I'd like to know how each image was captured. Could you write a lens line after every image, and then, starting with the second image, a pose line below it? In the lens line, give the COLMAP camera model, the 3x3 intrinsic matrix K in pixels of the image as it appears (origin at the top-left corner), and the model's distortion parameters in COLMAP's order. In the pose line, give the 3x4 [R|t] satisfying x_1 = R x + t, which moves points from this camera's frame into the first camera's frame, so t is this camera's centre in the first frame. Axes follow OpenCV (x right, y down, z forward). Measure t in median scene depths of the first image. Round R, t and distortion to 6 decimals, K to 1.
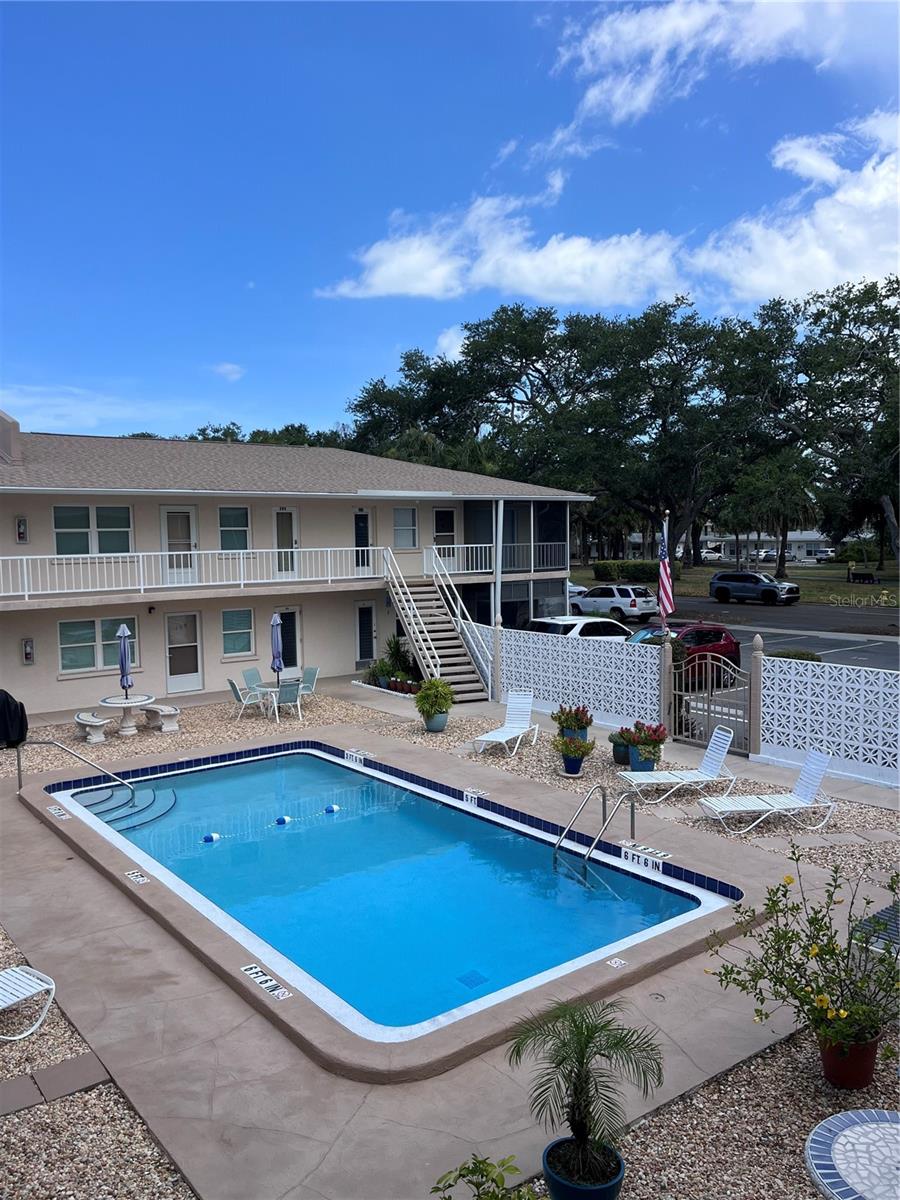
lens RADIAL K [[927.0, 0, 451.9], [0, 927.0, 607.2], [0, 0, 1]] dist [0.042794, -0.030226]
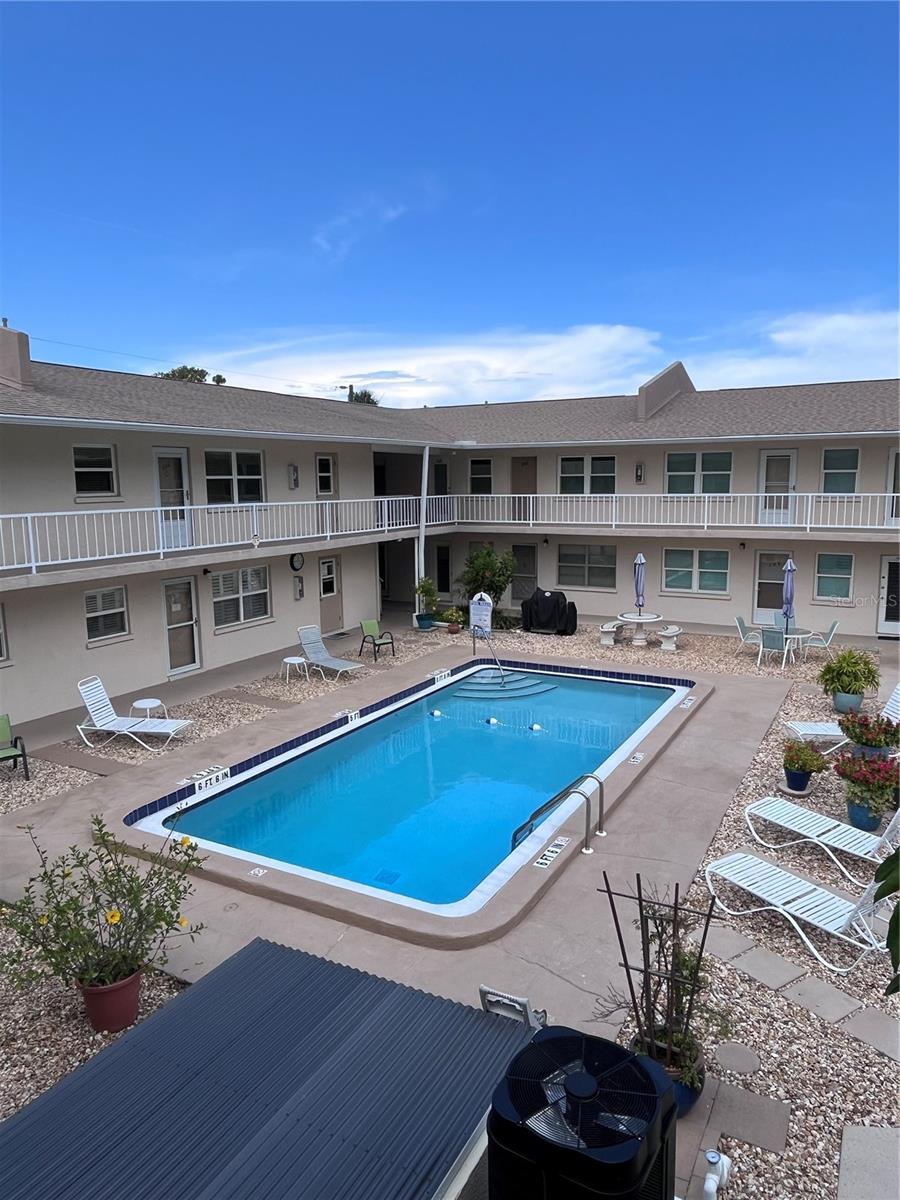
lens RADIAL K [[797.3, 0, 453.3], [0, 797.3, 604.5], [0, 0, 1]] dist [-0.003173, -0.002361]
pose [[0.397913, 0.153330, -0.904519, 0.486230], [-0.070954, 0.988125, 0.136289, -0.039336], [0.914675, 0.009948, 0.404068, 0.364856]]
